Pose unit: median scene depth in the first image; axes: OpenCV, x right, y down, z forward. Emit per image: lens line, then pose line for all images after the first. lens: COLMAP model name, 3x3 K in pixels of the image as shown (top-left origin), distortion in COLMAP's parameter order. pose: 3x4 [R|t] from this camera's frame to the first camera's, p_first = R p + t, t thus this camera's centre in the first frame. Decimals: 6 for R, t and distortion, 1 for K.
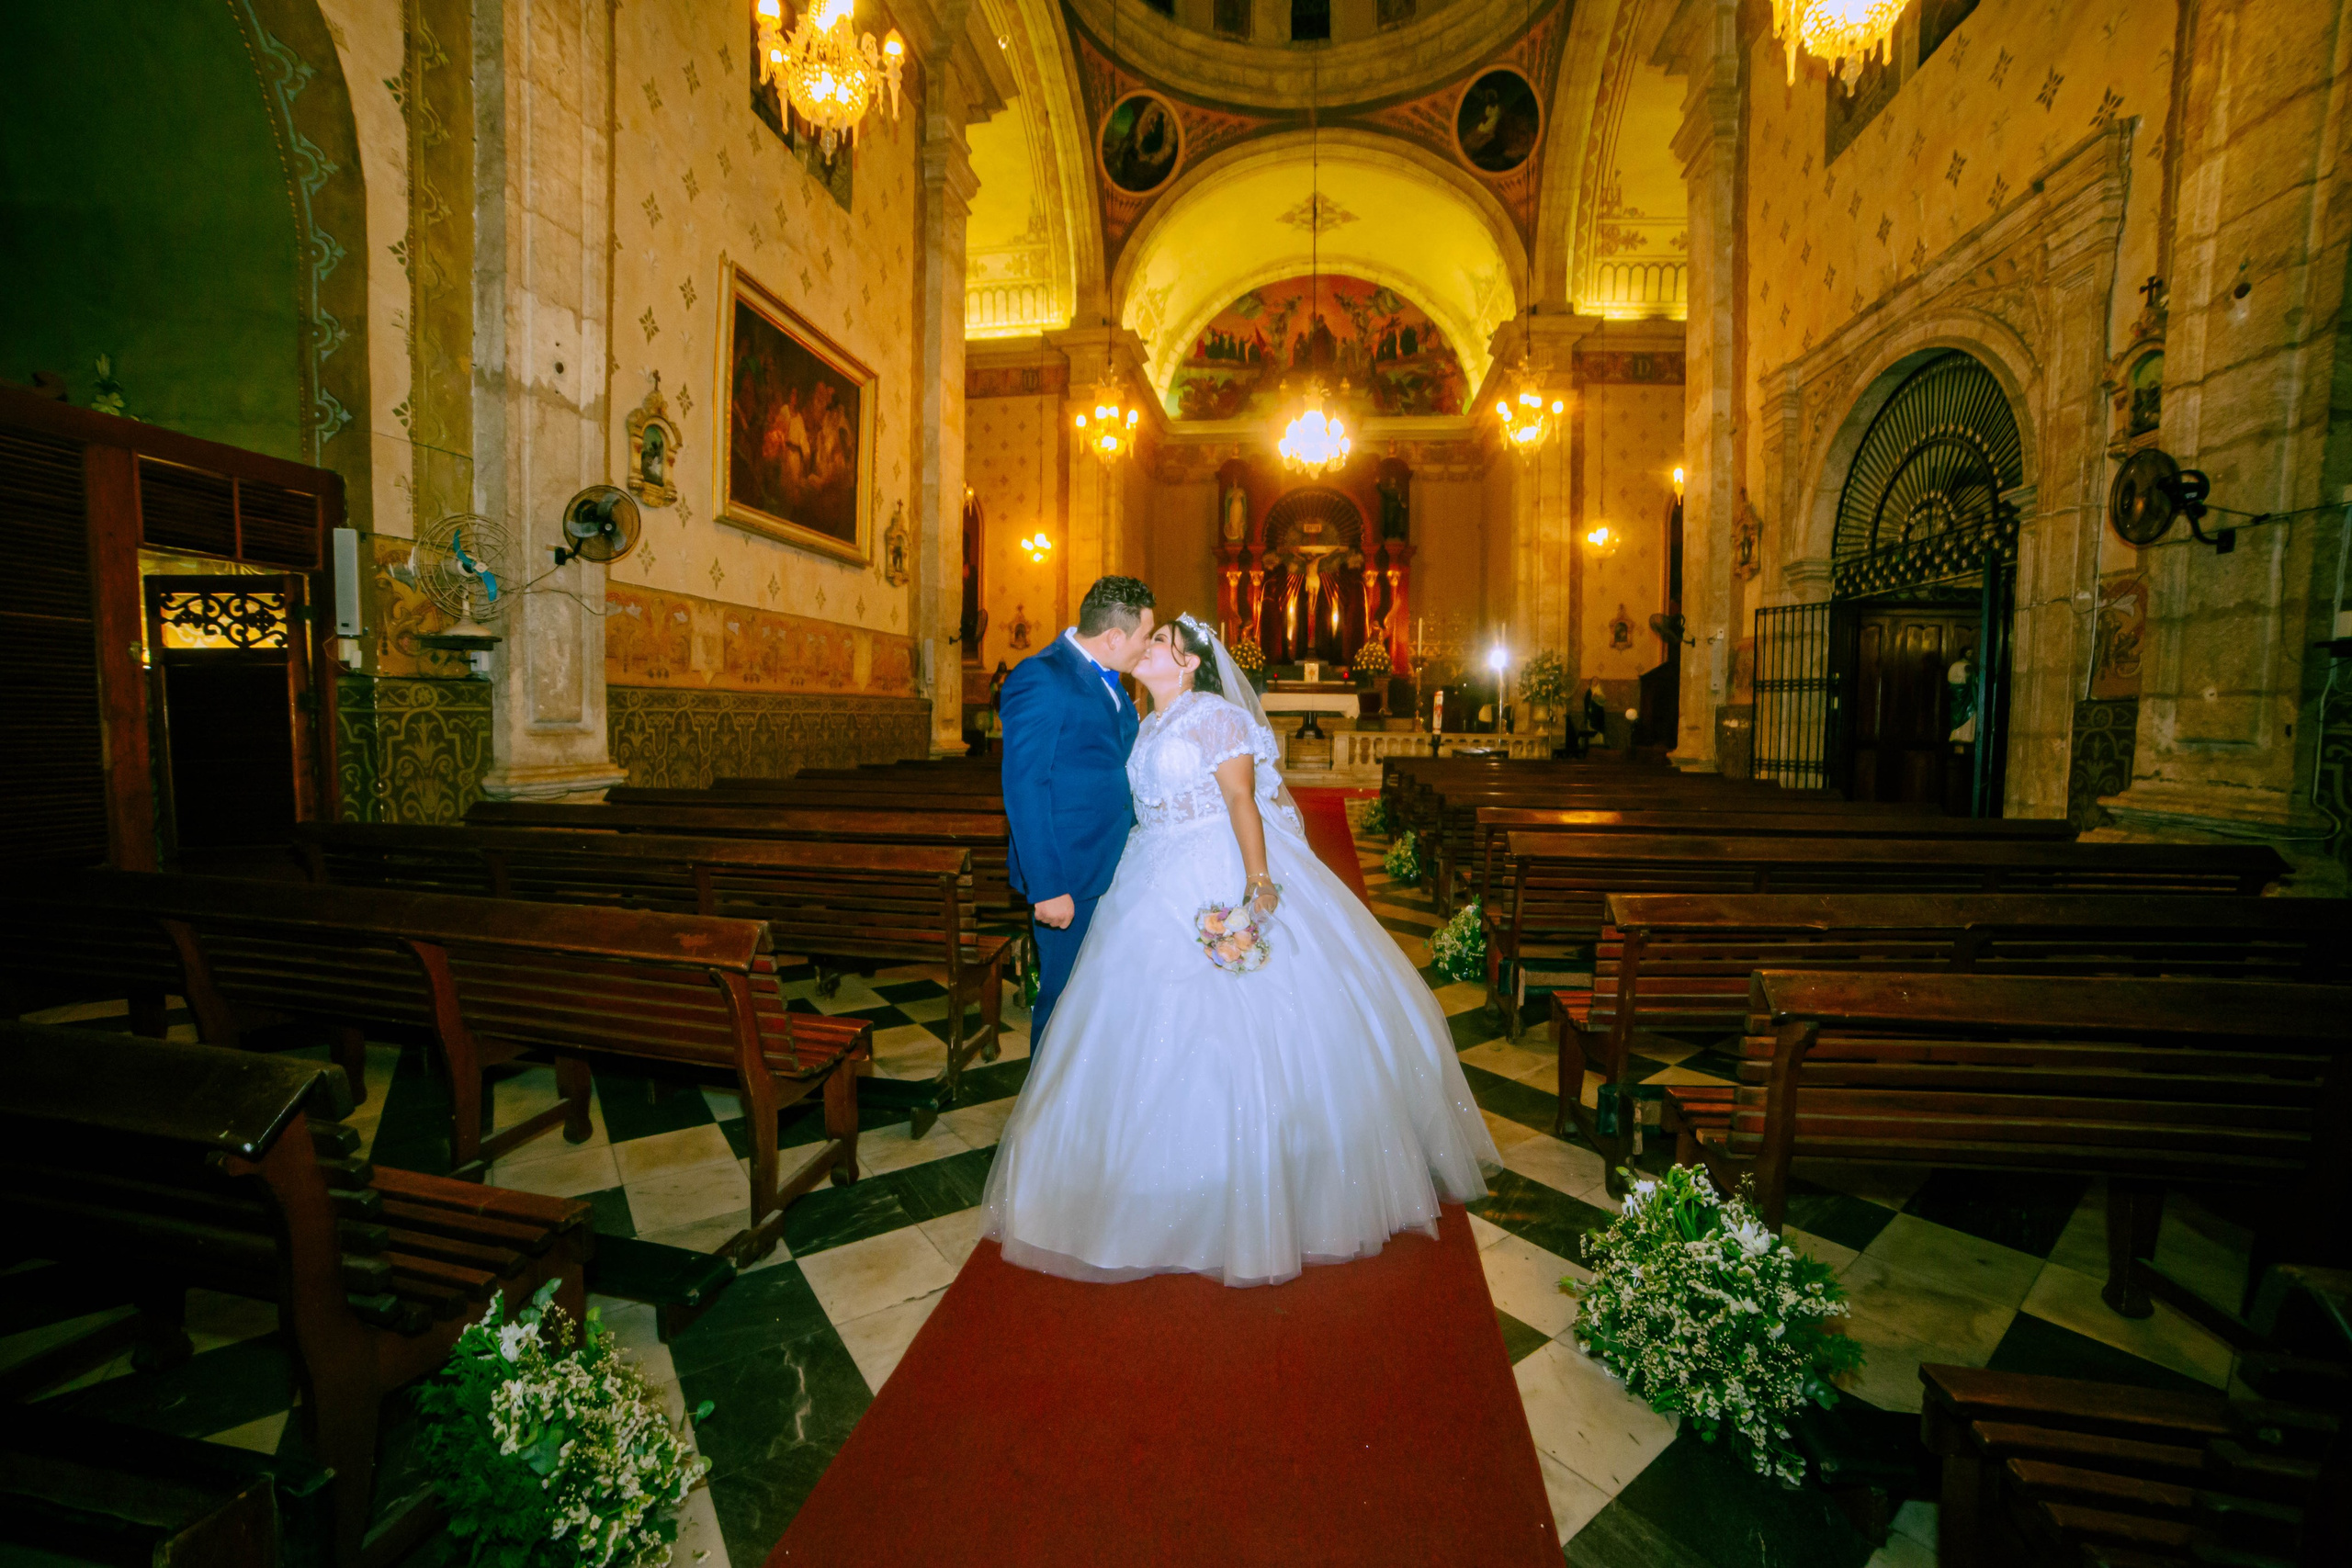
lens RADIAL K [[1102.3, 0, 1150.7], [0, 1102.3, 746.4], [0, 0, 1]] dist [-0.067435, 0.000982]
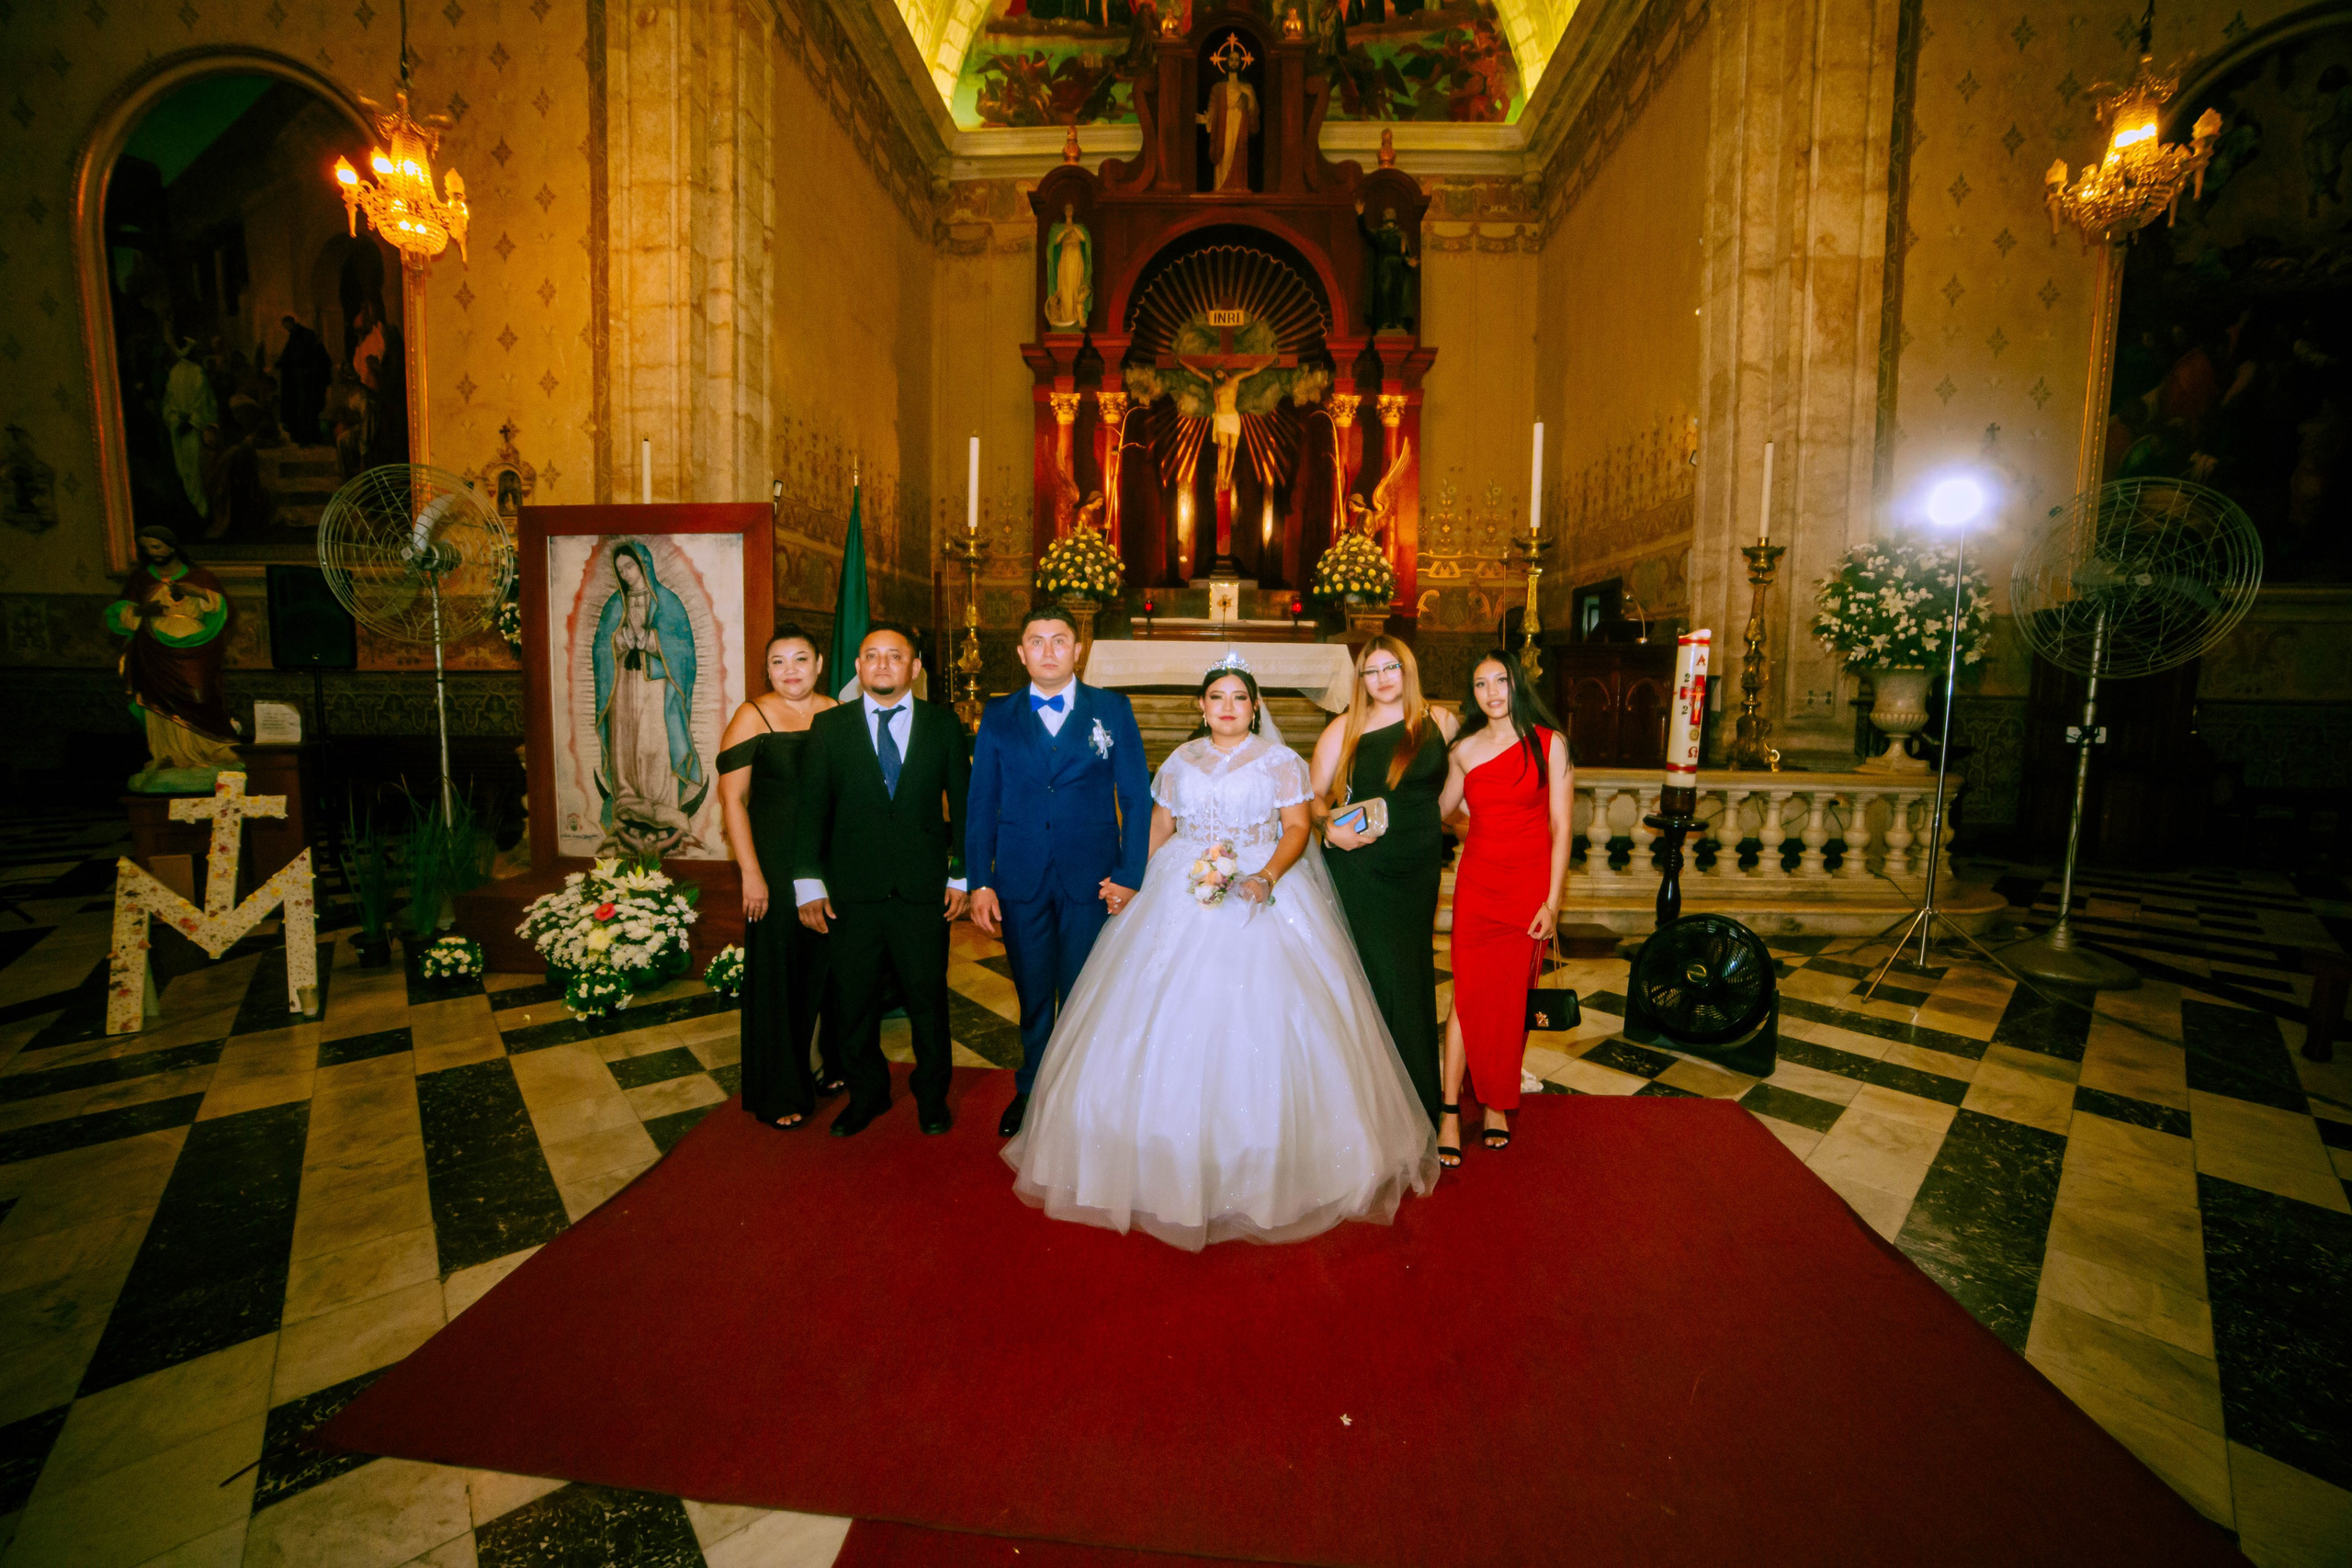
lens RADIAL K [[942.0, 0, 1175.0], [0, 942.0, 770.0], [0, 0, 1]] dist [-0.100880, 0.034165]
pose [[0.995461, -0.007583, 0.094863, 0.100784], [0.000597, 0.997298, 0.073454, -0.028200], [-0.095164, -0.073064, 0.992777, 0.696861]]
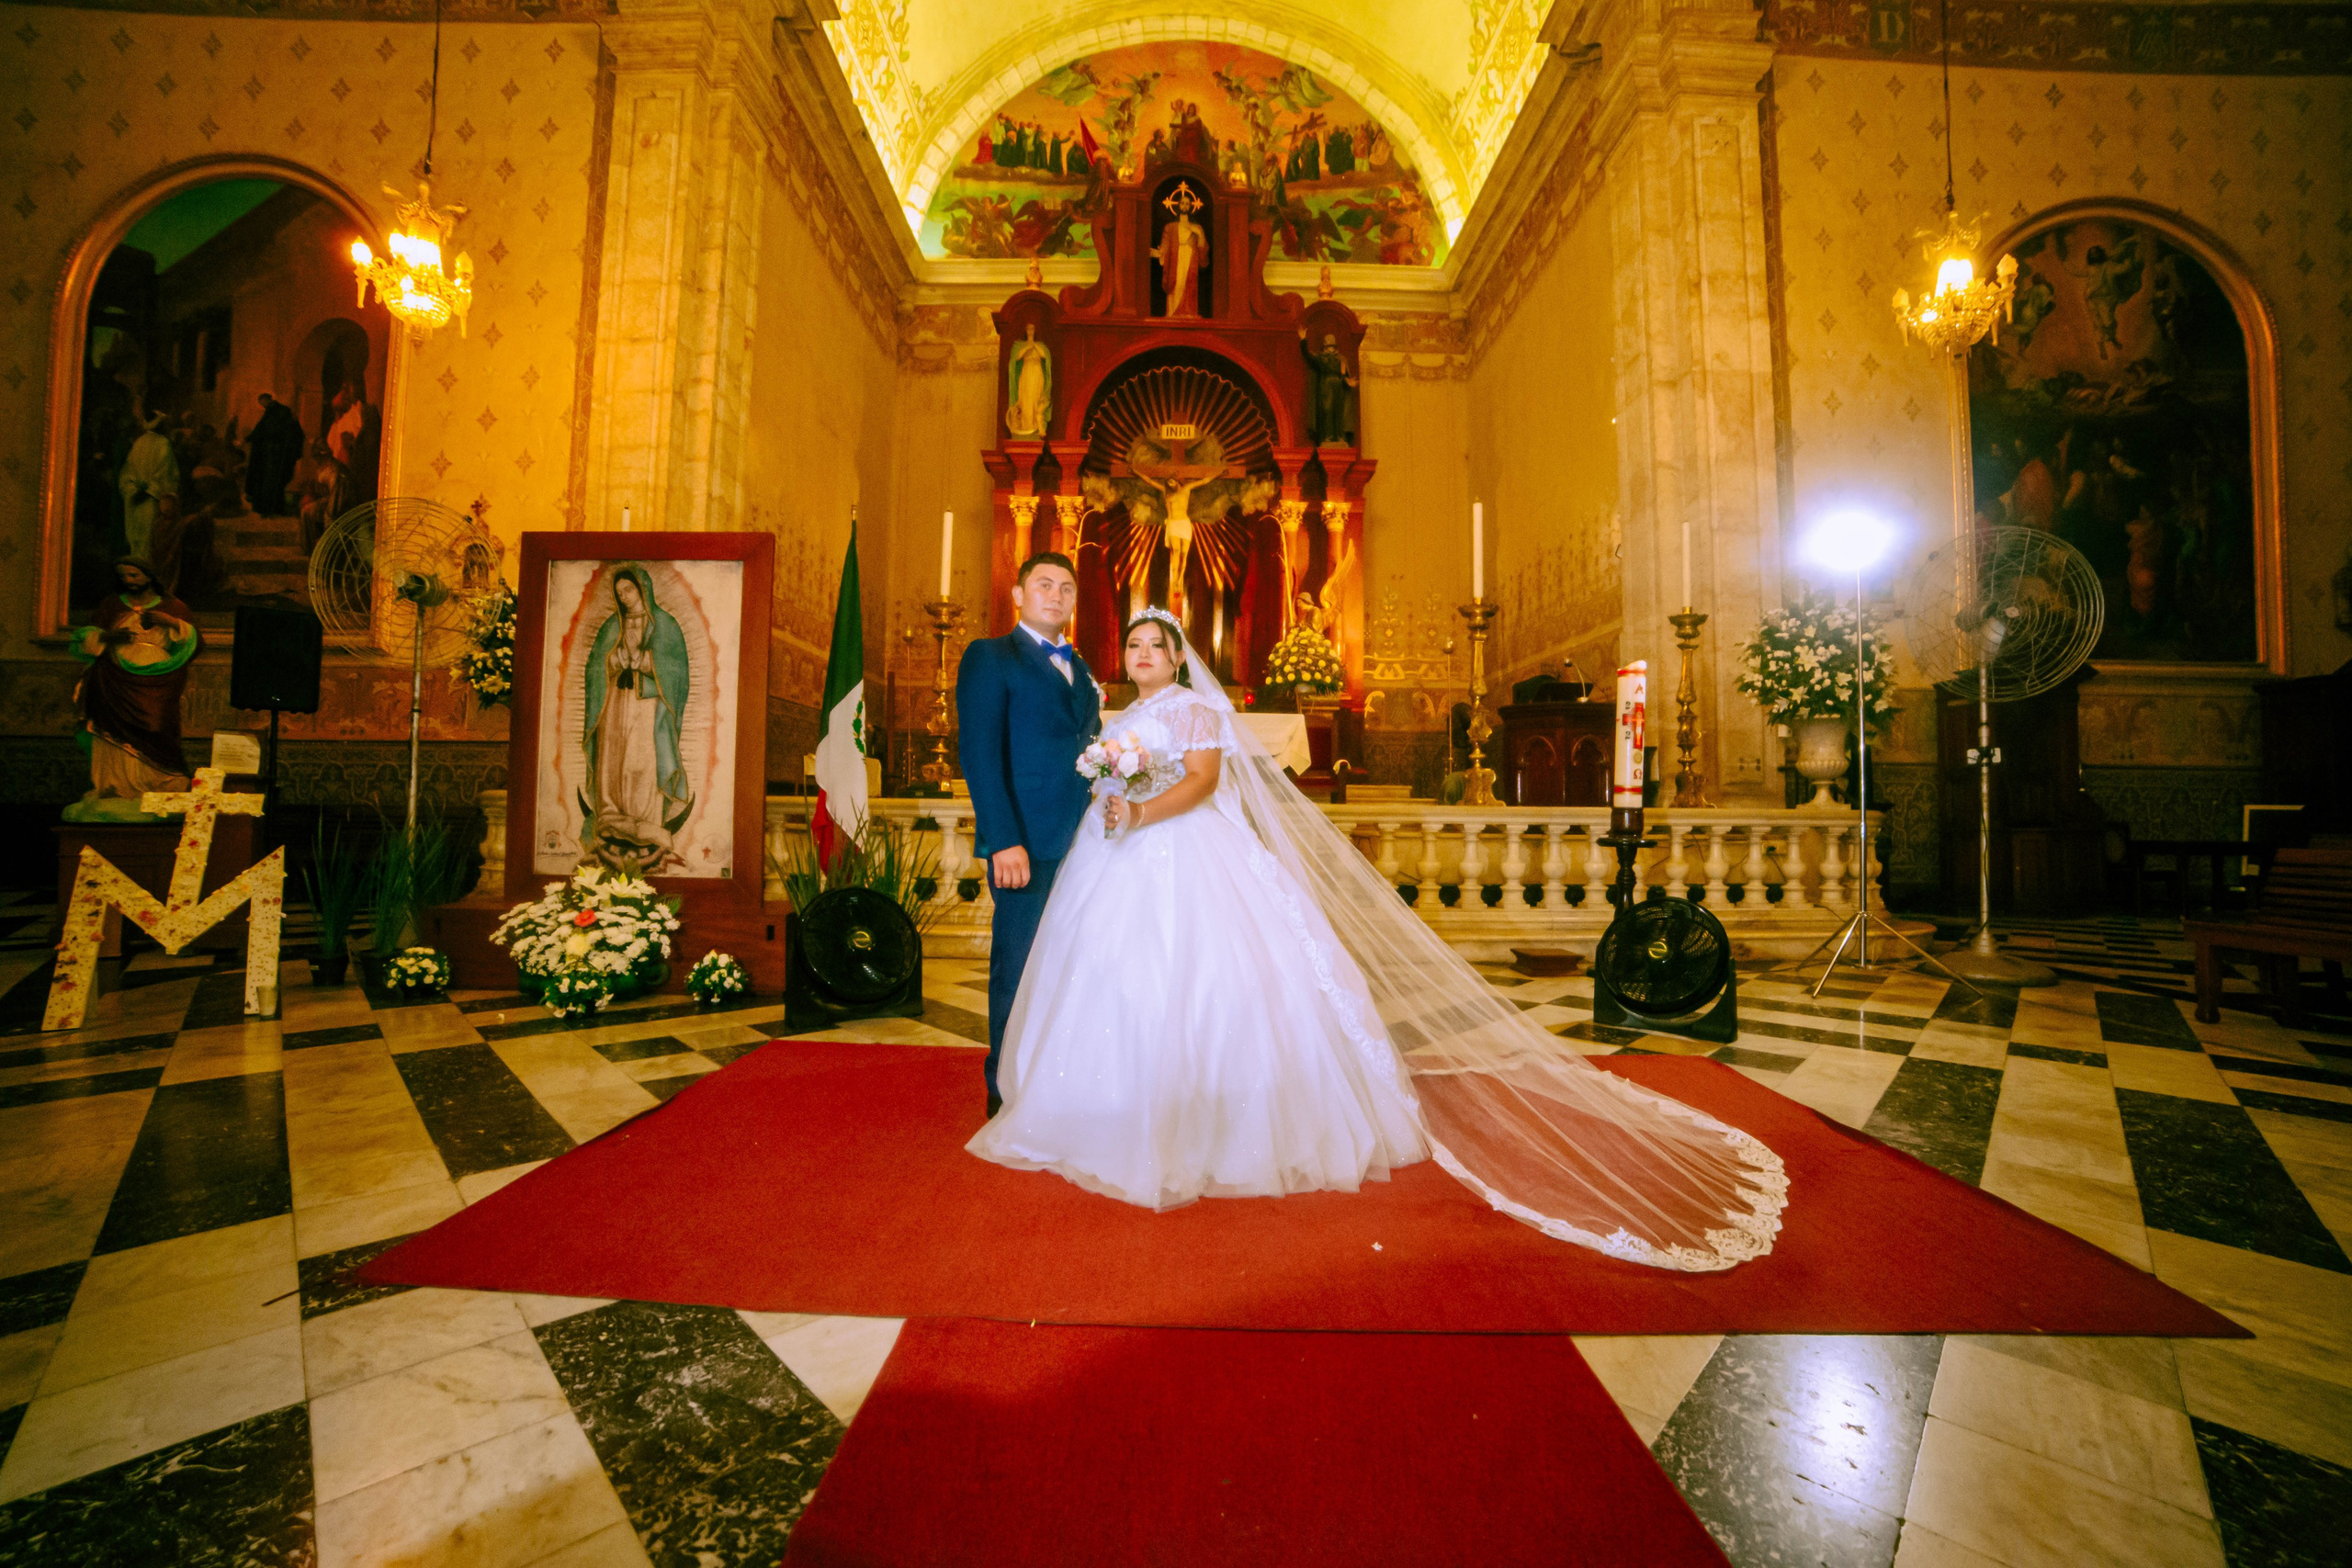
lens RADIAL K [[961.0, 0, 1173.3], [0, 961.0, 776.3], [0, 0, 1]] dist [-0.104137, 0.036496]
pose [[0.987706, 0.005861, 0.156213, 0.090967], [0.004361, 0.997875, -0.065017, -0.003147], [-0.156262, 0.064899, 0.985581, 0.685611]]
